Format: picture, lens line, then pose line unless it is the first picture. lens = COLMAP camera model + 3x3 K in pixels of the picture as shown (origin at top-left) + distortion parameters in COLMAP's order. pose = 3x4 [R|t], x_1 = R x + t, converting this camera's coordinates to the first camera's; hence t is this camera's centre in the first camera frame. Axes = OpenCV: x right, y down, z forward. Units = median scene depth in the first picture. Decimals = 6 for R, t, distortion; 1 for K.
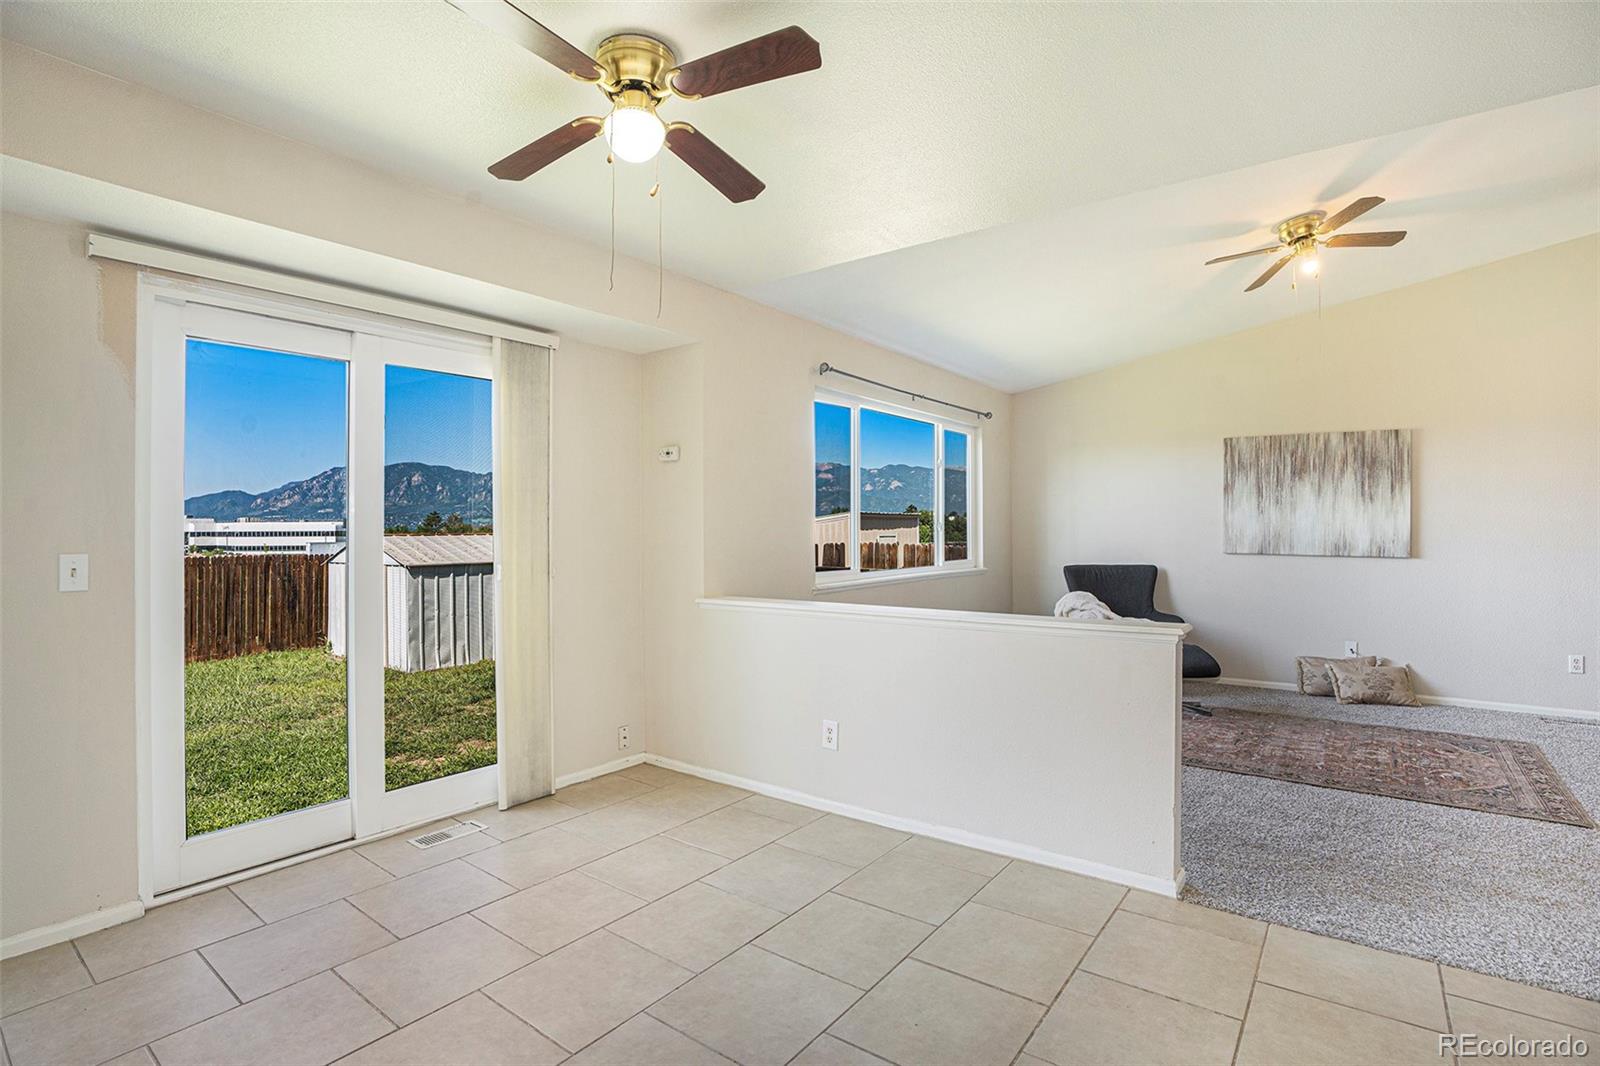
lens RADIAL K [[767.1, 0, 799.9], [0, 767.1, 511.5], [0, 0, 1]] dist [-0.040328, 0.000504]
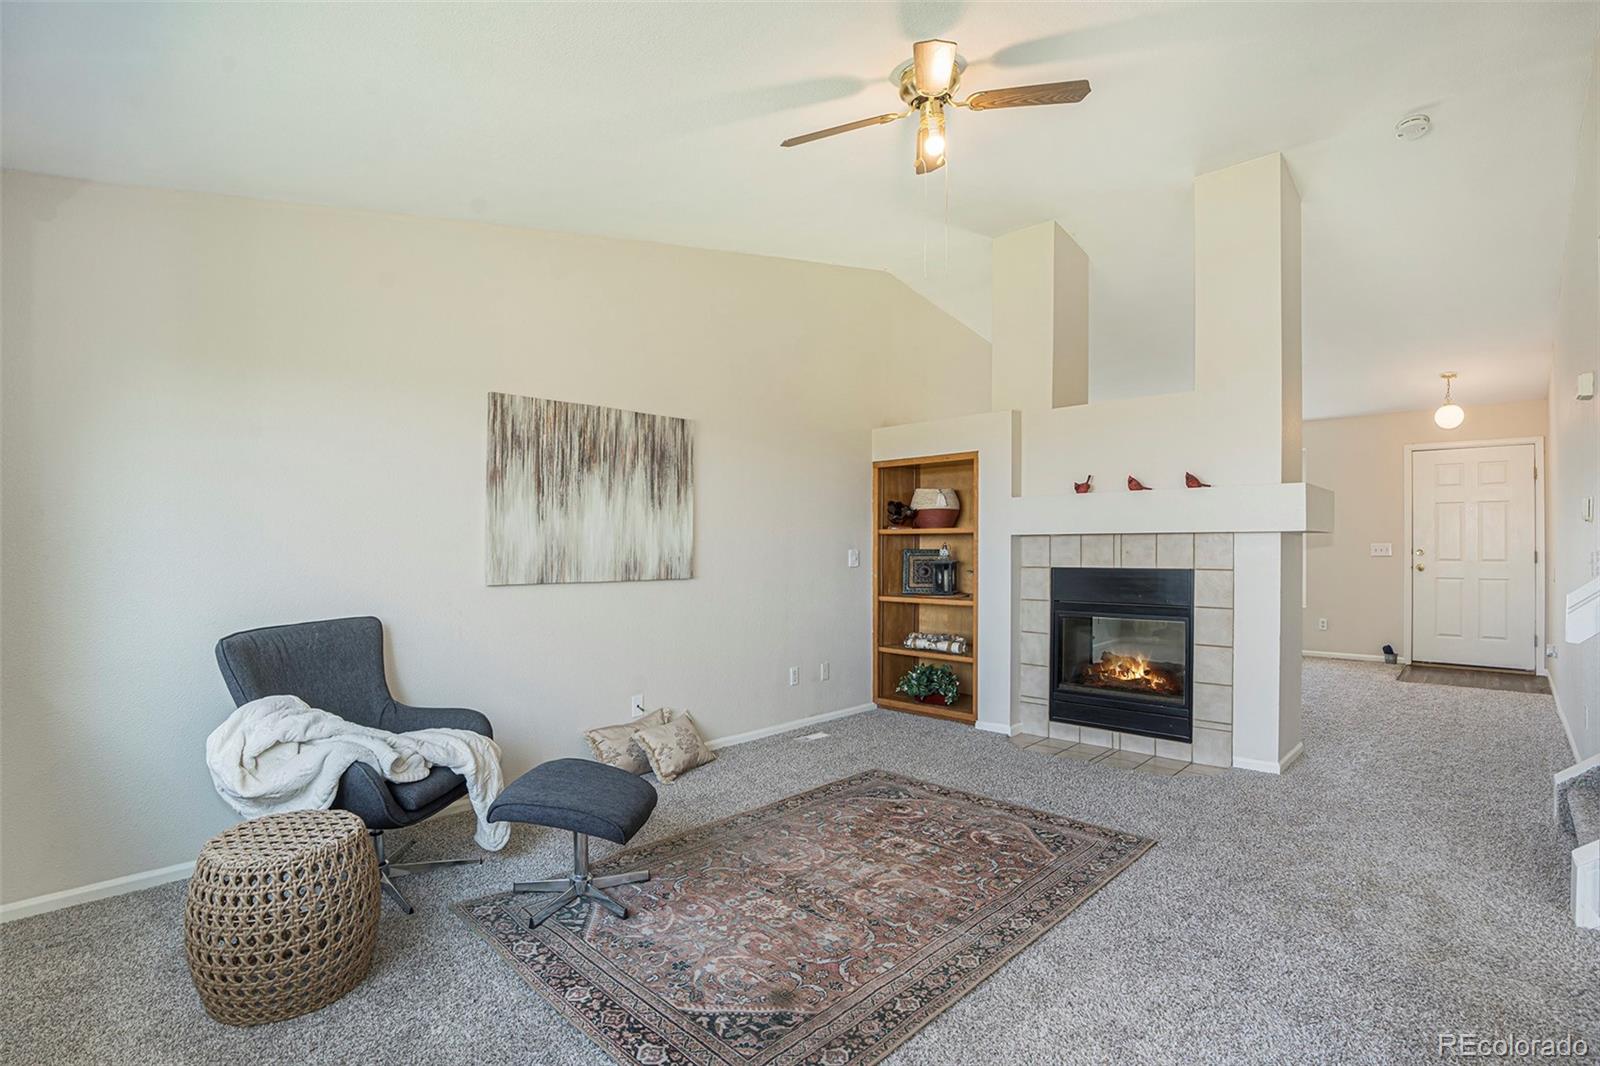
lens RADIAL K [[771.5, 0, 800.0], [0, 771.5, 533.0], [0, 0, 1]] dist [-0.050671, 0.000680]
pose [[0.129676, 0.007793, 0.991526, -0.000893], [-0.014516, 0.999877, -0.005960, 0.014438], [-0.991450, -0.013621, 0.129773, 0.711336]]
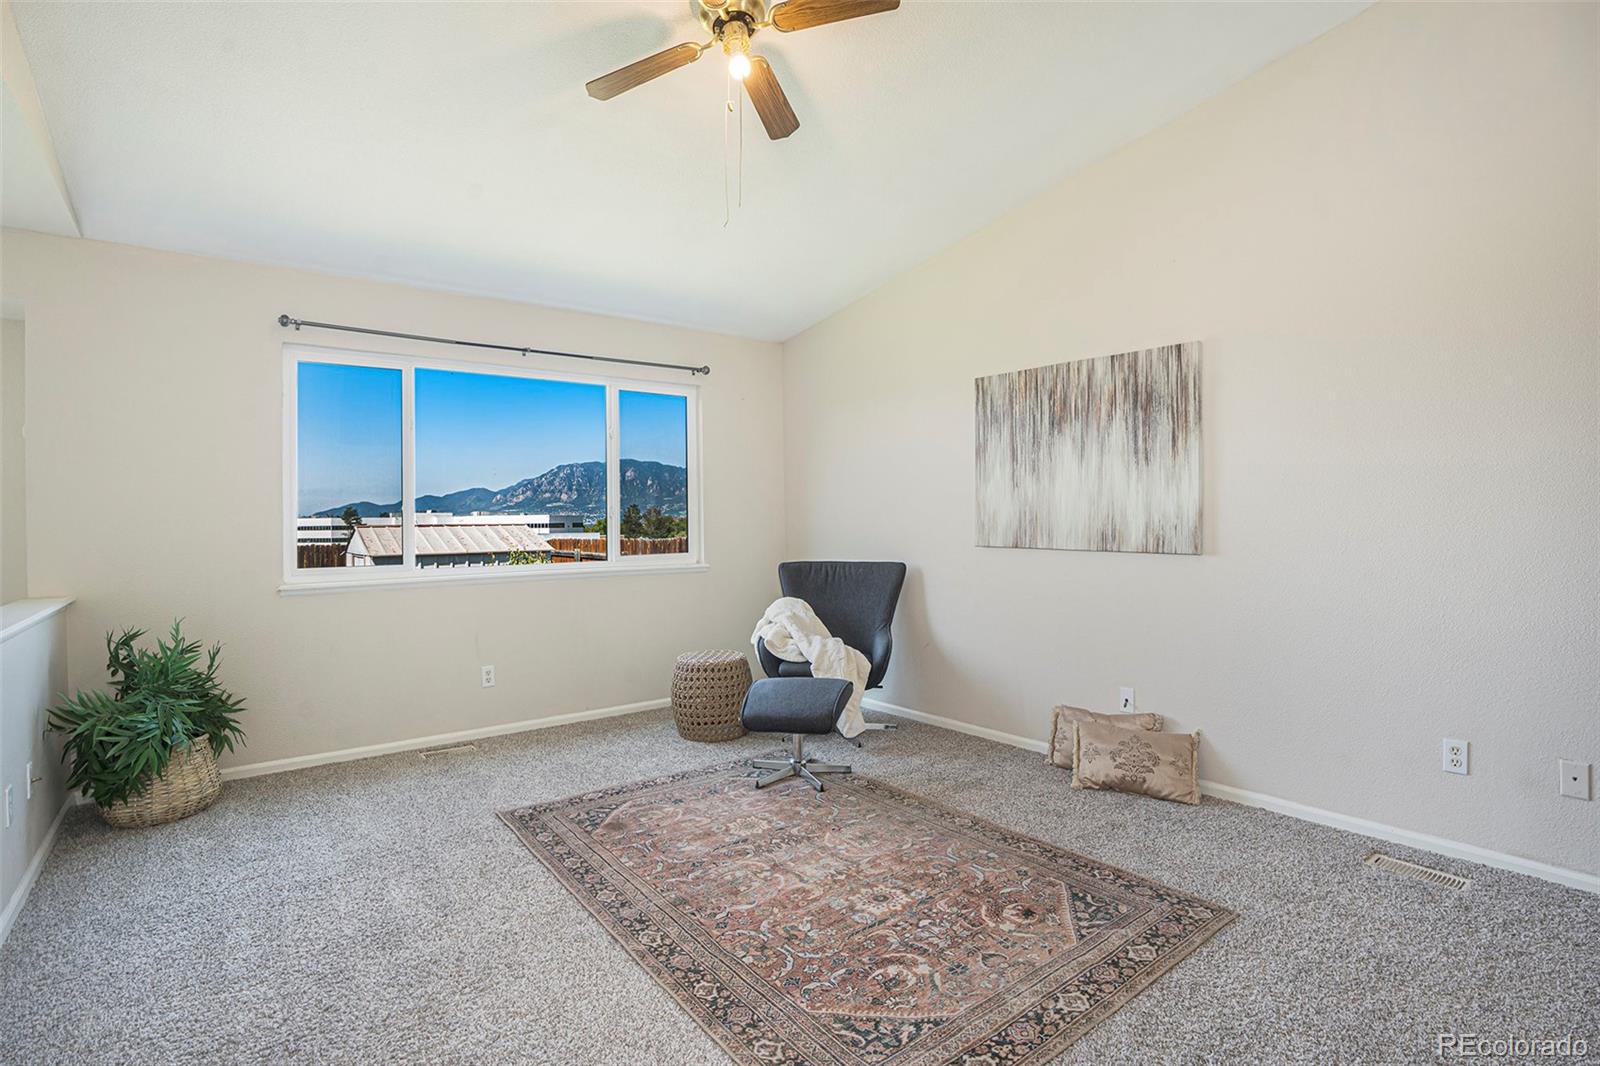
lens RADIAL K [[769.7, 0, 795.3], [0, 769.7, 500.6], [0, 0, 1]] dist [-0.059926, 0.000204]
pose [[0.963879, -0.016351, -0.265839, 0.611290], [0.016648, 0.999861, -0.001135, 0.012487], [0.265821, -0.003331, 0.964017, 0.298927]]
